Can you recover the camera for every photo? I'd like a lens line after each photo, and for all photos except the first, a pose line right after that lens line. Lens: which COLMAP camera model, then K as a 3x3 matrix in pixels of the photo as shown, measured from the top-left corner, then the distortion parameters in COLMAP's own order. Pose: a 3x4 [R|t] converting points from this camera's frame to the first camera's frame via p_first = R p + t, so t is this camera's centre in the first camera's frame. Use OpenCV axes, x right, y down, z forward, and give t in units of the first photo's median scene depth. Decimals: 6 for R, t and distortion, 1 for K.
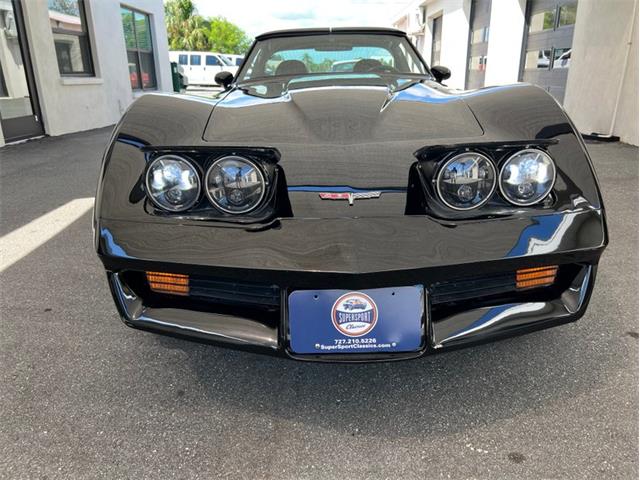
lens RADIAL K [[484.3, 0, 320.7], [0, 484.3, 240.2], [0, 0, 1]] dist [0.053048, -0.058809]
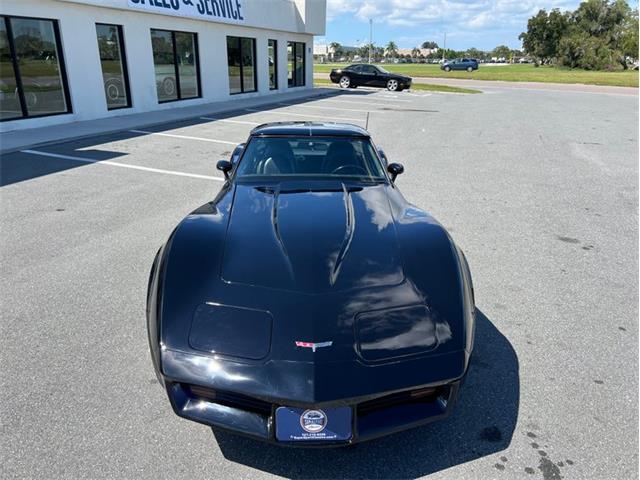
lens RADIAL K [[484.3, 0, 317.5], [0, 484.3, 238.7], [0, 0, 1]] dist [0.053048, -0.058809]
pose [[0.998925, 0.028581, 0.036505, -0.000232], [-0.029504, 0.999252, 0.025003, -0.550987], [-0.035763, -0.026053, 0.999021, -0.759451]]
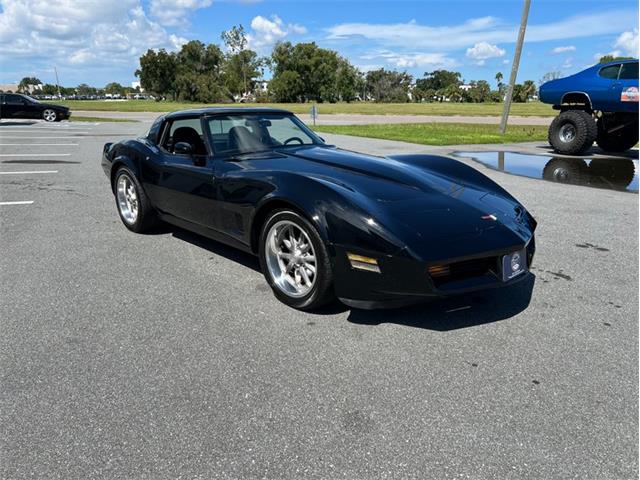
lens RADIAL K [[484.3, 0, 320.1], [0, 484.3, 238.0], [0, 0, 1]] dist [0.053048, -0.058809]
pose [[0.730860, -0.160694, 0.663341, -2.330202], [0.199702, 0.979704, 0.017304, -0.212858], [-0.652658, 0.119824, 0.748117, -0.255360]]
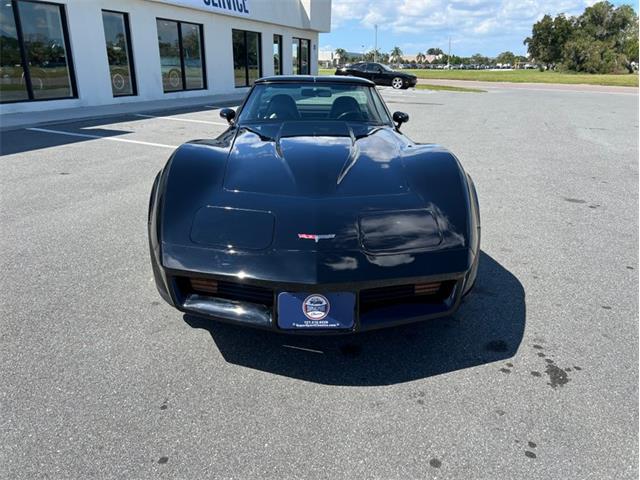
lens RADIAL K [[484.3, 0, 319.0], [0, 484.3, 239.4], [0, 0, 1]] dist [0.053048, -0.058809]
pose [[0.999090, 0.031079, 0.029208, 0.021238], [-0.031504, 0.999402, 0.014221, -0.116020], [-0.028749, -0.015128, 0.999472, -0.742571]]
